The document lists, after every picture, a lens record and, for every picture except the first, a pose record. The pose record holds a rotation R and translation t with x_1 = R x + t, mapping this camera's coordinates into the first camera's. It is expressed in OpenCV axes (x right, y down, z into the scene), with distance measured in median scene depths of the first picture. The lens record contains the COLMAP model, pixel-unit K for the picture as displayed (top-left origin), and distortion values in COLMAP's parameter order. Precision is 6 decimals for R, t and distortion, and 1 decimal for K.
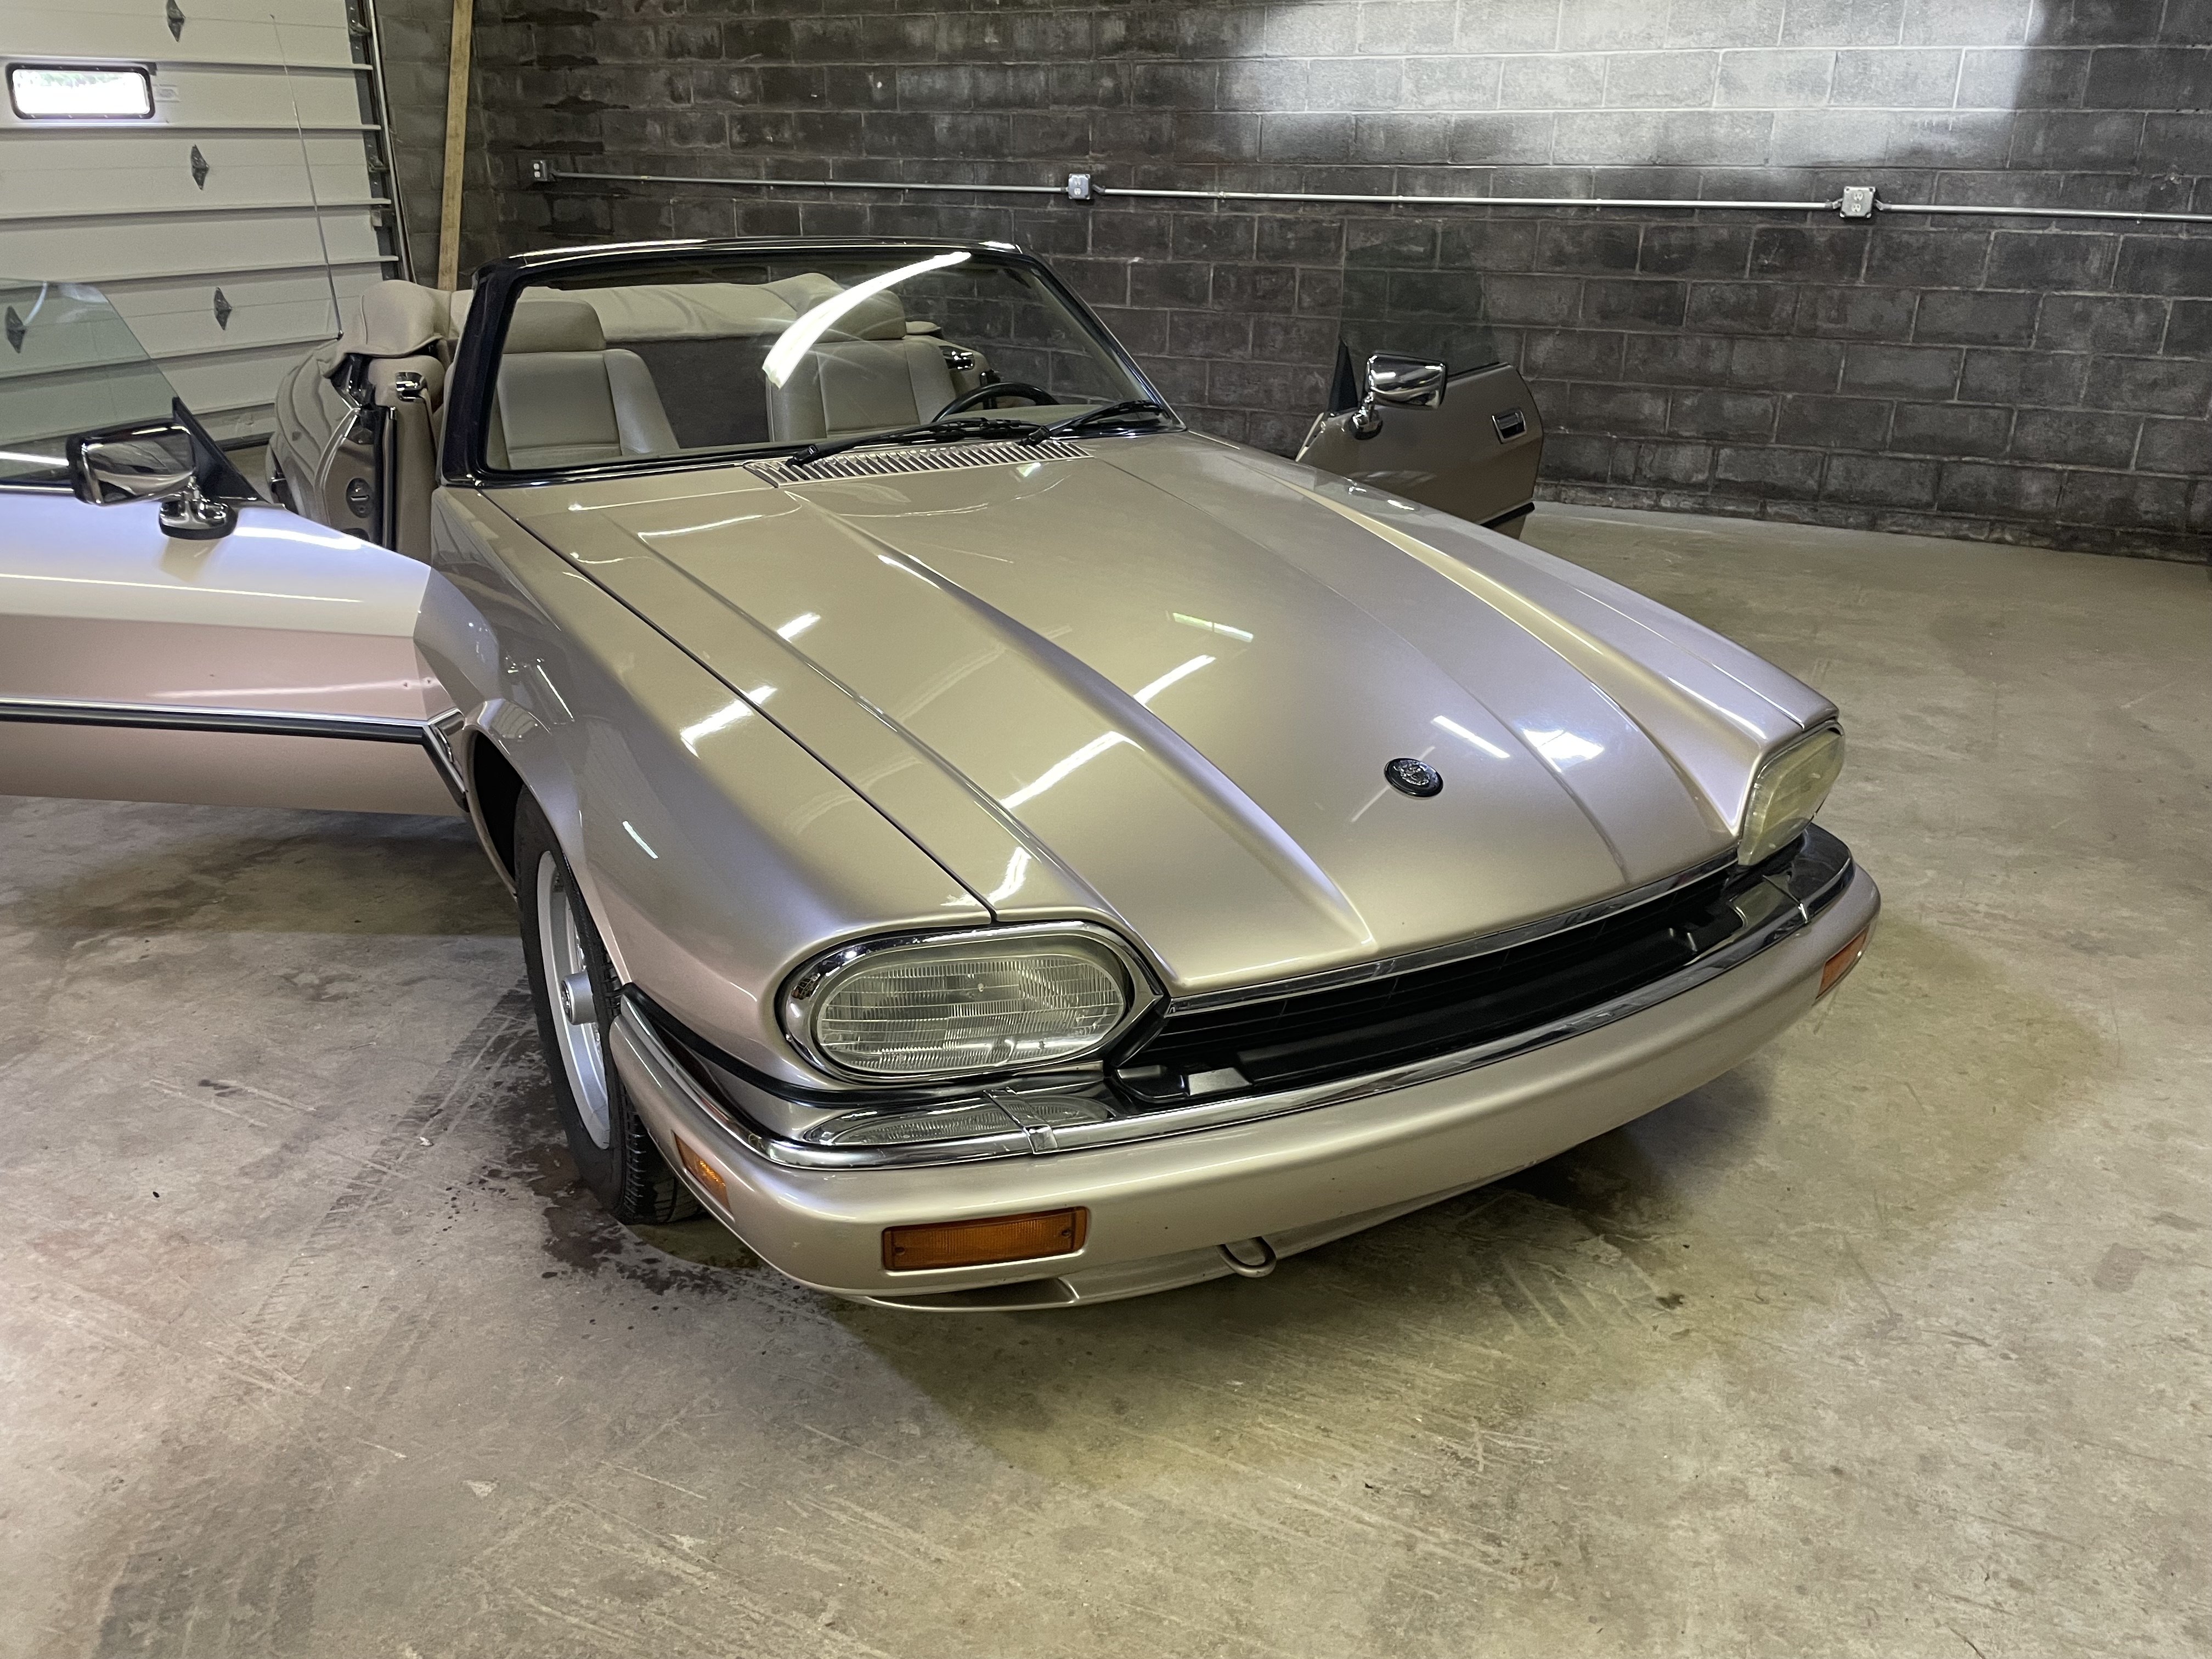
lens RADIAL K [[1638.8, 0, 1106.0], [0, 1638.8, 829.5], [0, 0, 1]] dist [0.058464, -0.091995]
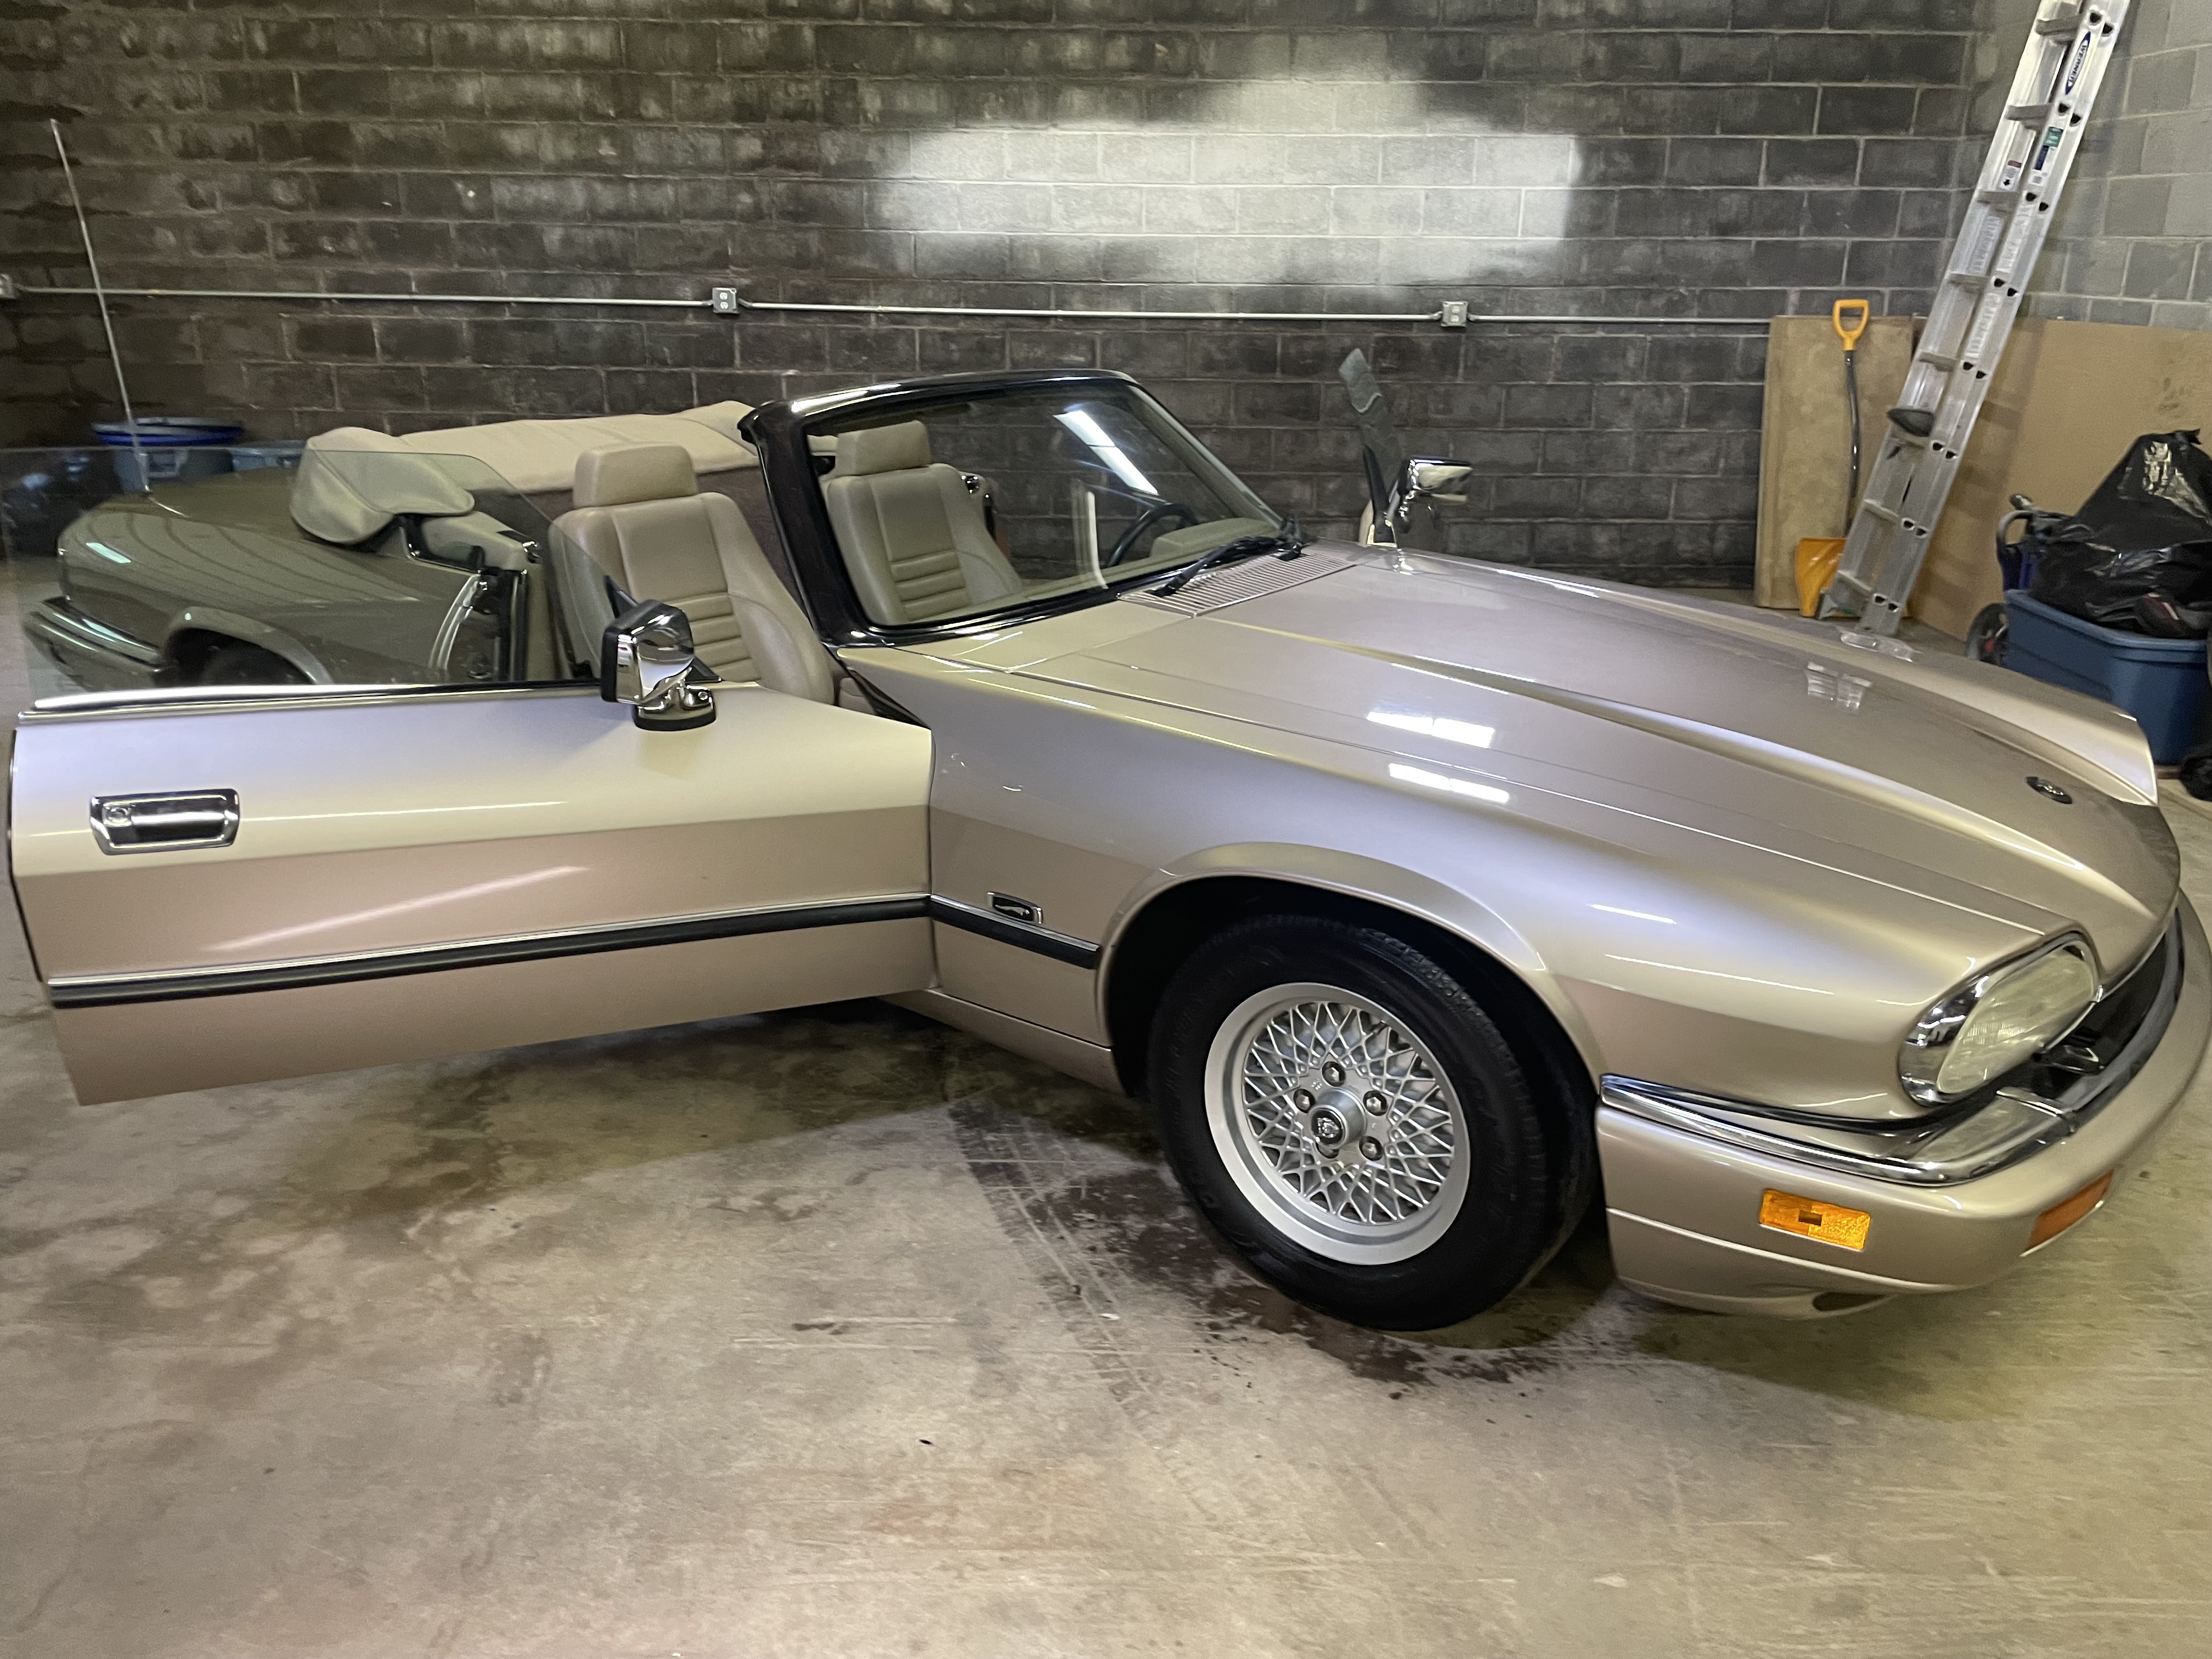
lens RADIAL K [[1638.8, 0, 1106.0], [0, 1638.8, 829.5], [0, 0, 1]] dist [0.058464, -0.091995]
pose [[0.899534, -0.139467, 0.413989, -0.279661], [0.159680, 0.987063, -0.014433, -0.029403], [-0.406621, 0.079089, 0.910167, 0.038424]]
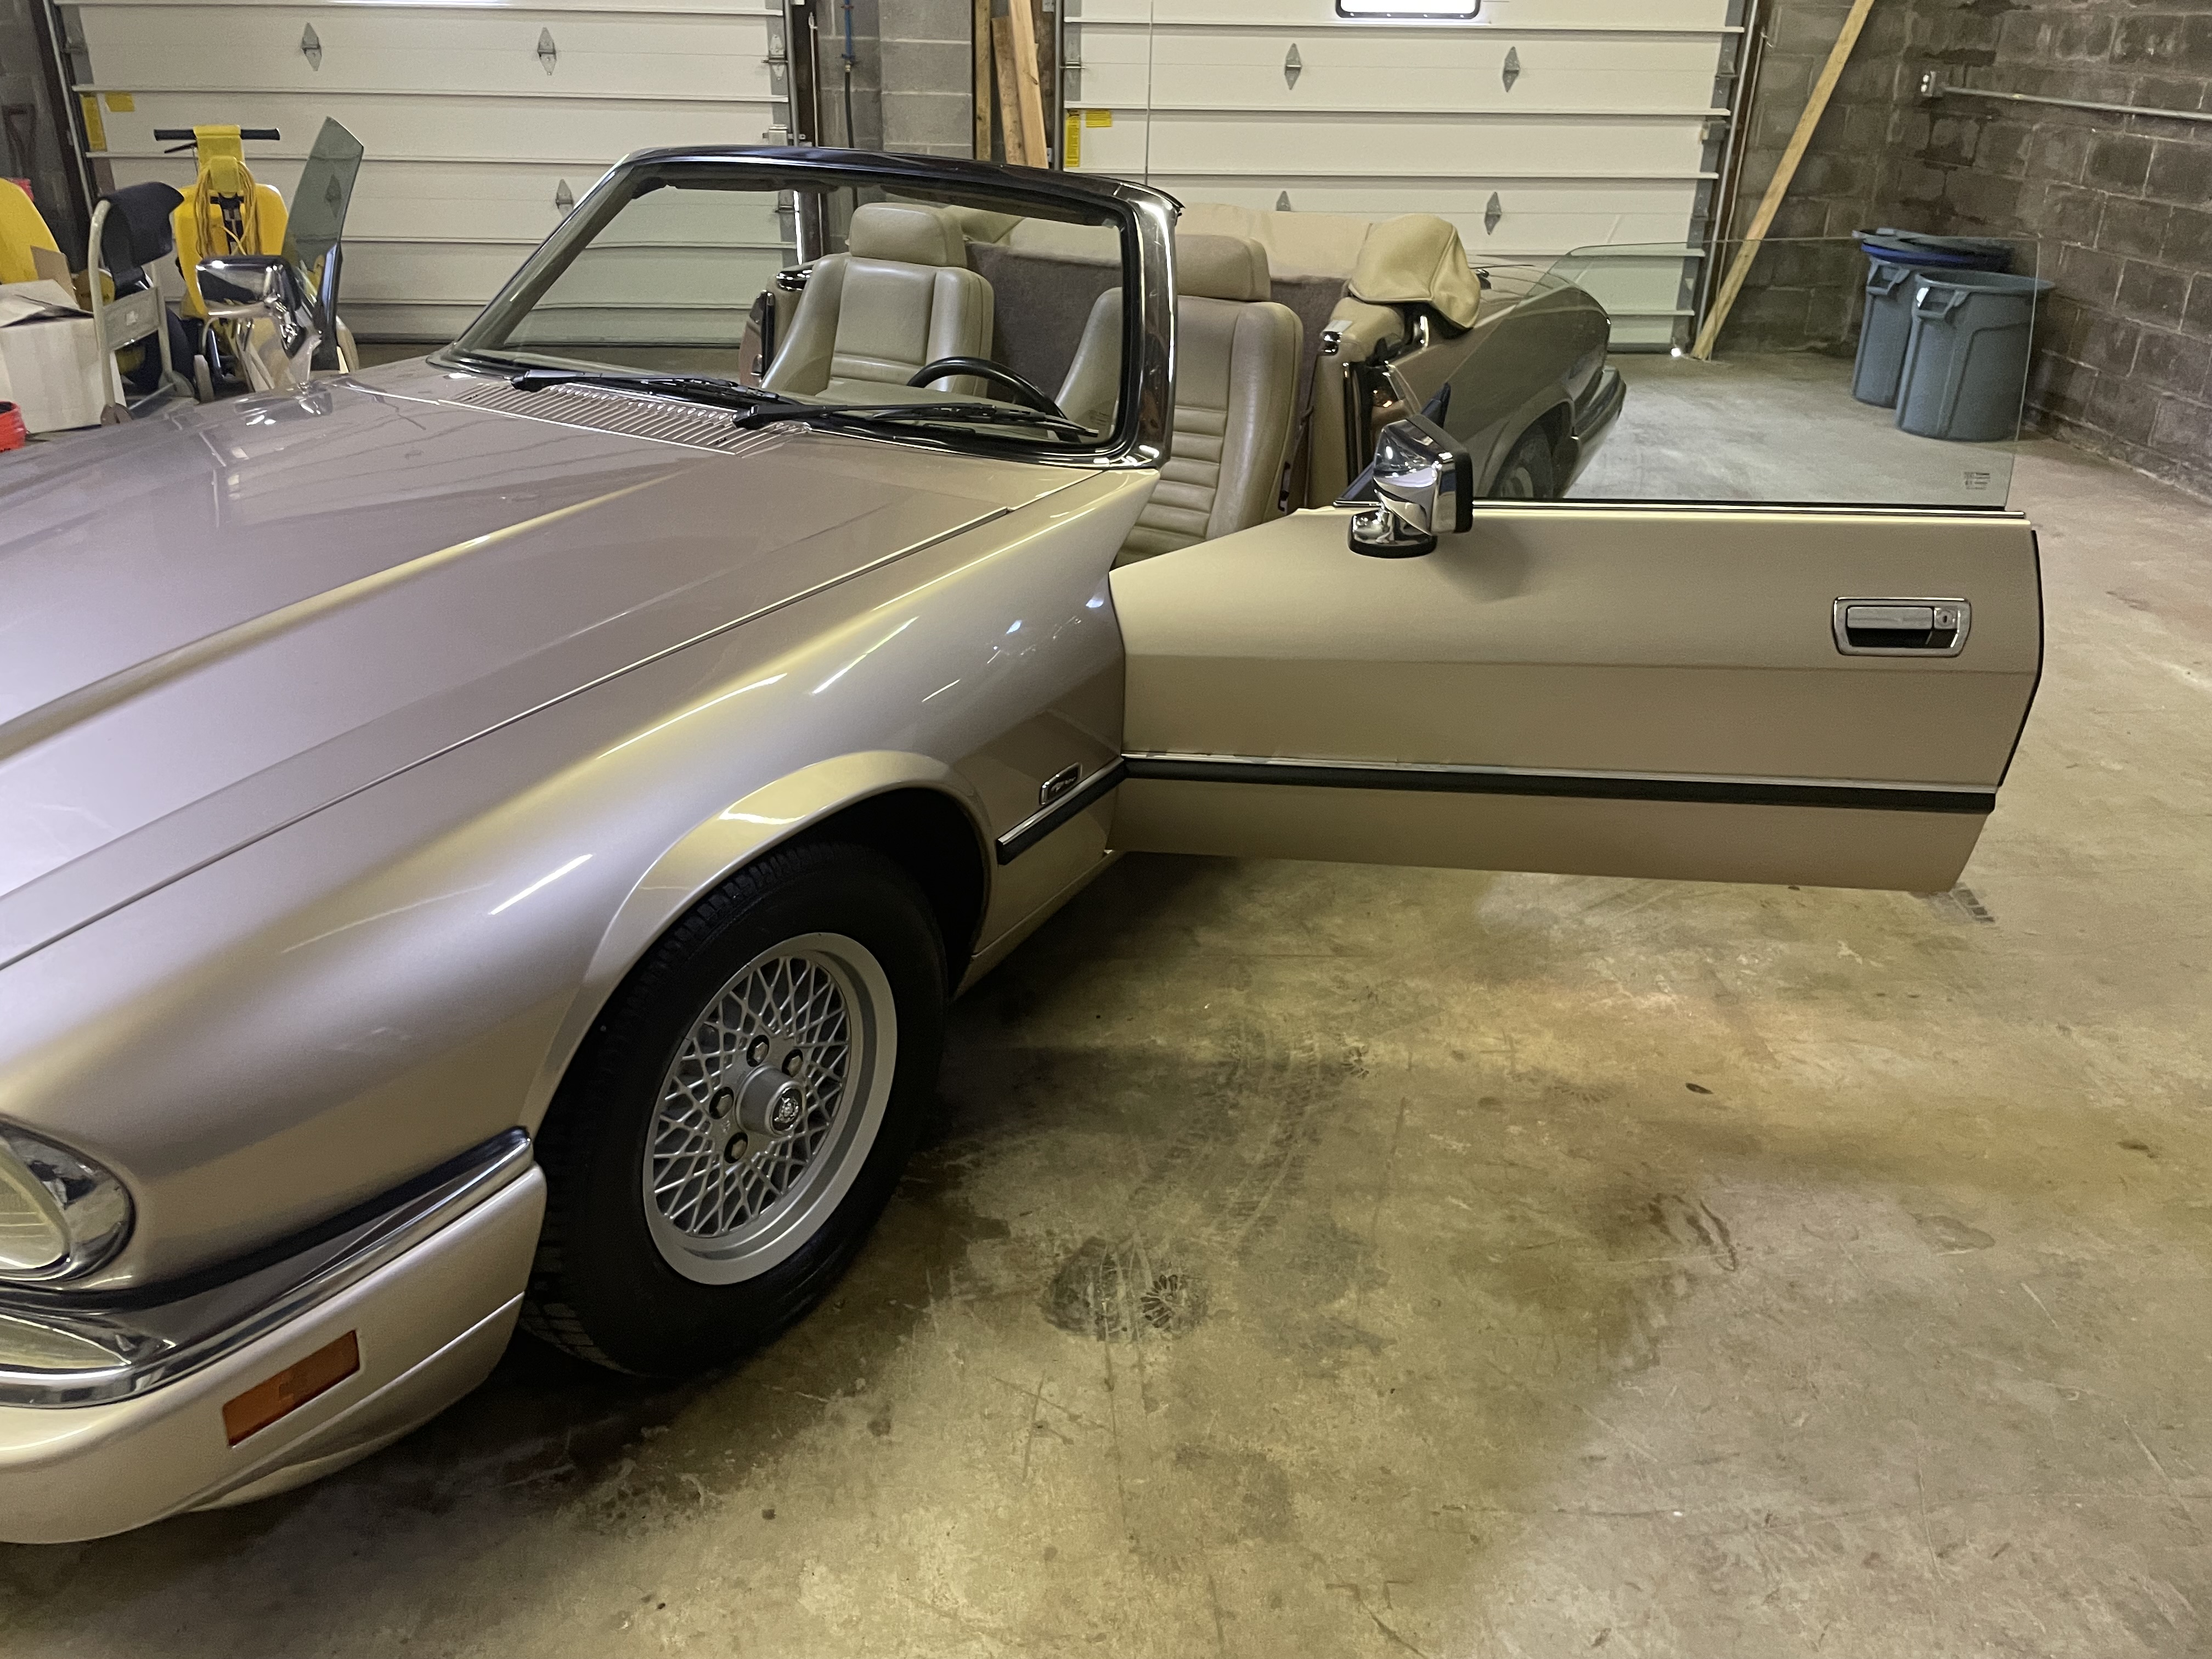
lens RADIAL K [[1638.8, 0, 1106.0], [0, 1638.8, 829.5], [0, 0, 1]] dist [0.058464, -0.091995]
pose [[0.494860, 0.377631, -0.782629, 0.307486], [-0.338508, 0.913265, 0.226625, -0.131062], [0.800328, 0.152779, 0.579770, 0.308358]]
